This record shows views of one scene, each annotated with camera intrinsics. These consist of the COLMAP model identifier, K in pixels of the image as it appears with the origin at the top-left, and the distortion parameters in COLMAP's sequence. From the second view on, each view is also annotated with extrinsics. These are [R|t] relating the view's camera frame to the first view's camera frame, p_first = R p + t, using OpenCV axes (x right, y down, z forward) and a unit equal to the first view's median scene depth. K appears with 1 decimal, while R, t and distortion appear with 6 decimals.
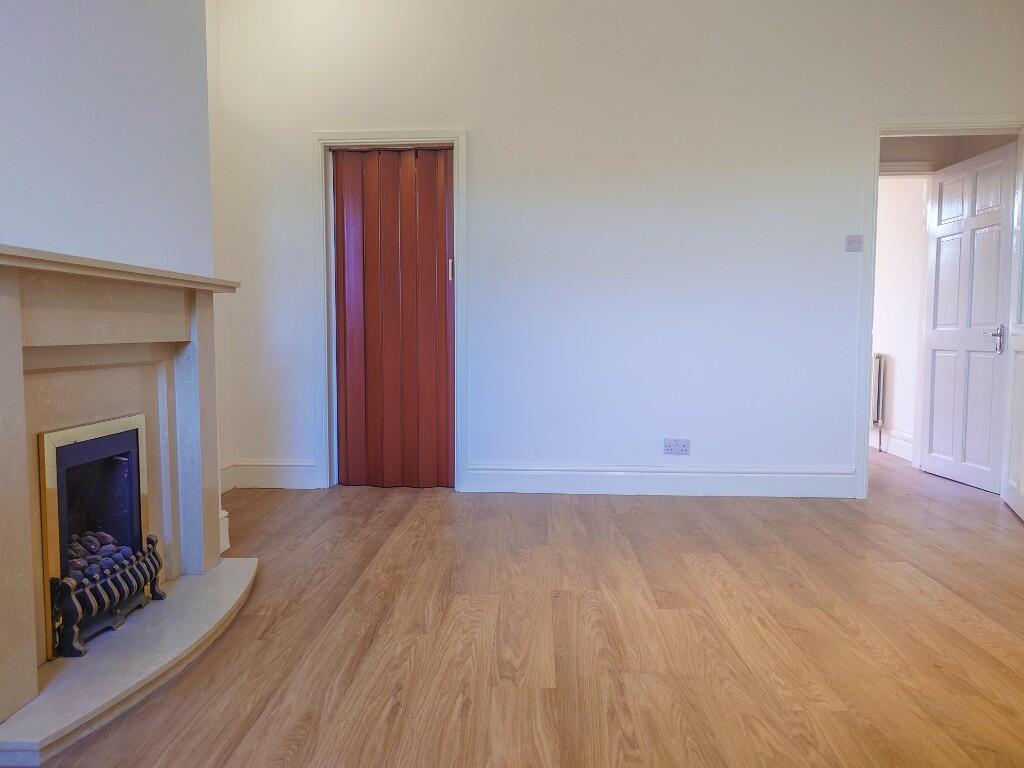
lens RADIAL K [[721.3, 0, 512.0], [0, 721.3, 384.0], [0, 0, 1]] dist [0.002692, -0.000642]
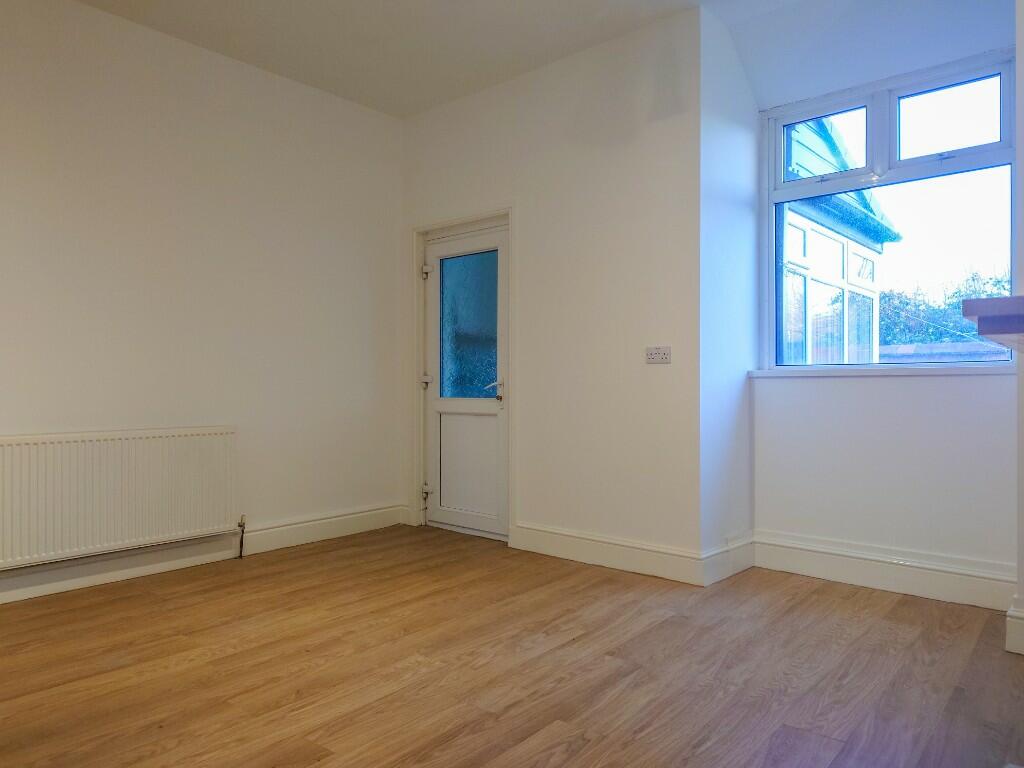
lens RADIAL K [[708.8, 0, 517.6], [0, 708.8, 381.2], [0, 0, 1]] dist [-0.000077, 0.000105]
pose [[-0.800614, 0.002741, 0.599174, -0.411808], [0.041462, 0.997846, 0.050836, -0.131799], [-0.597744, 0.065543, -0.799003, 1.377667]]
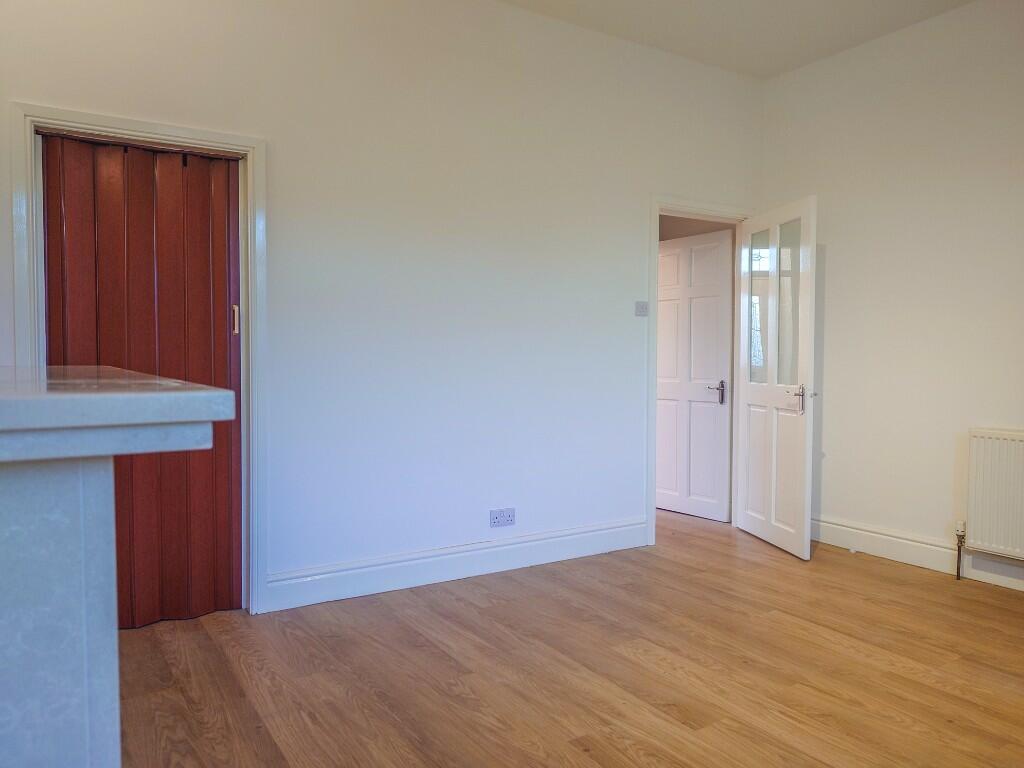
lens RADIAL K [[721.3, 0, 512.0], [0, 721.3, 384.0], [0, 0, 1]] dist [0.002692, -0.000642]
pose [[0.816314, -0.022033, 0.577188, -0.452616], [0.041233, 0.998946, -0.020182, -0.101773], [-0.576135, 0.040274, 0.816362, 0.352273]]
